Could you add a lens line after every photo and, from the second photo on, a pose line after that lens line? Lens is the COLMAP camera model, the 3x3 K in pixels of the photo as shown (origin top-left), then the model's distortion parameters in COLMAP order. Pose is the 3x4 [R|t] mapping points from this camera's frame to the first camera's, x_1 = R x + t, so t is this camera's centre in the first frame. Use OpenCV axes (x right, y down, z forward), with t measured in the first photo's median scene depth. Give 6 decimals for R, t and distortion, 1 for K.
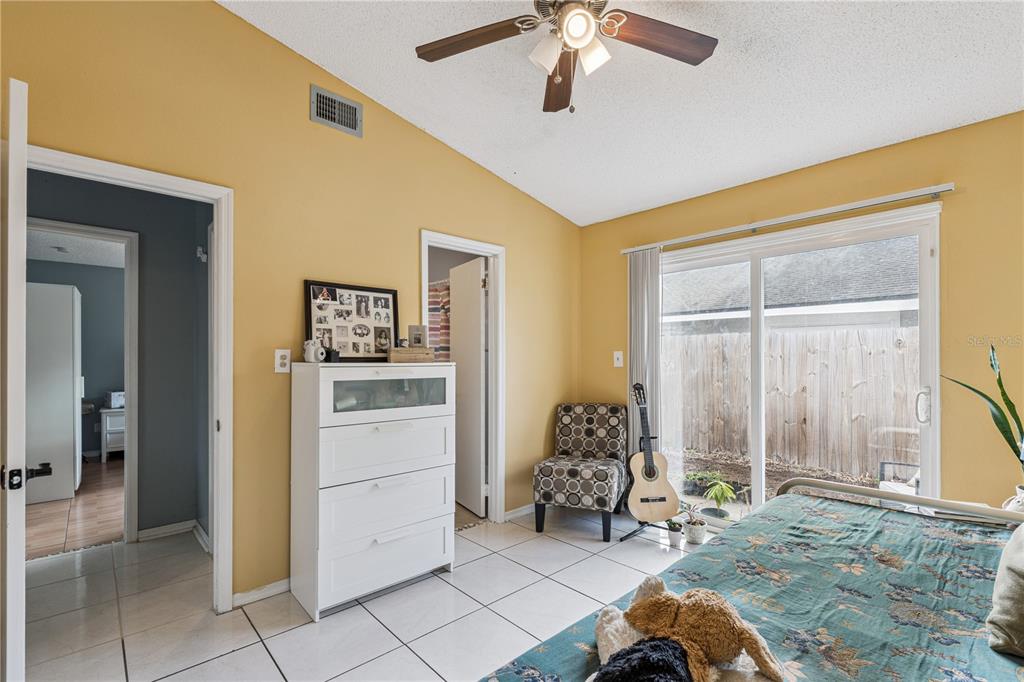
lens RADIAL K [[447.6, 0, 525.6], [0, 447.6, 361.4], [0, 0, 1]] dist [-0.013884, 0.000344]
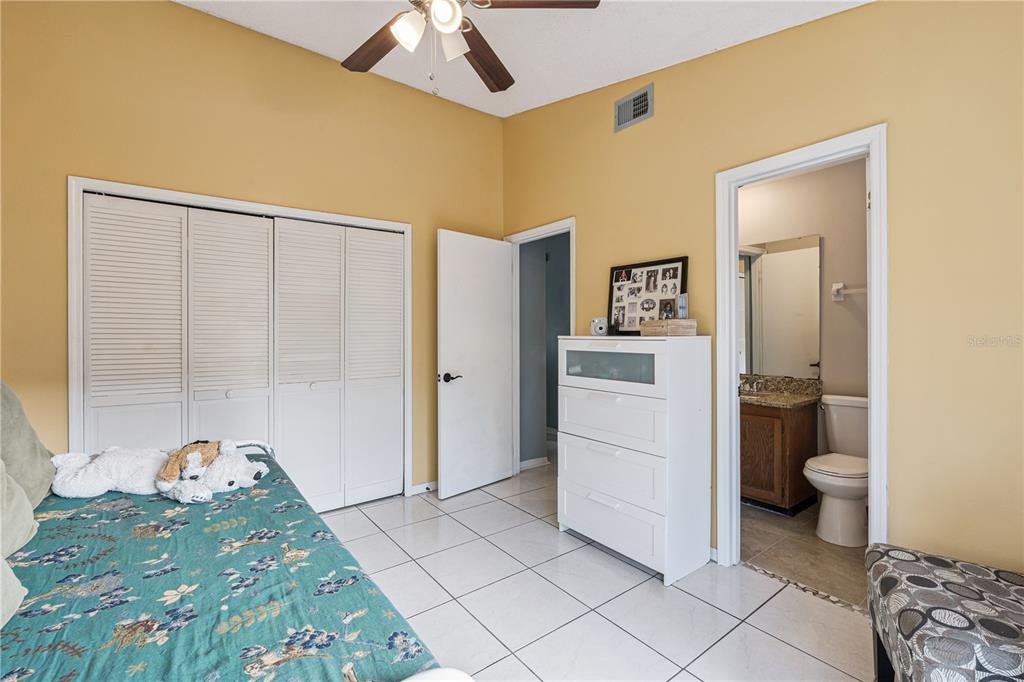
lens RADIAL K [[447.6, 0, 510.2], [0, 447.6, 334.9], [0, 0, 1]] dist [-0.013884, 0.000344]
pose [[-0.106864, 0.001417, -0.994273, 0.704232], [-0.002120, 0.999996, 0.001653, -0.000999], [0.994271, 0.002285, -0.106861, 0.808252]]
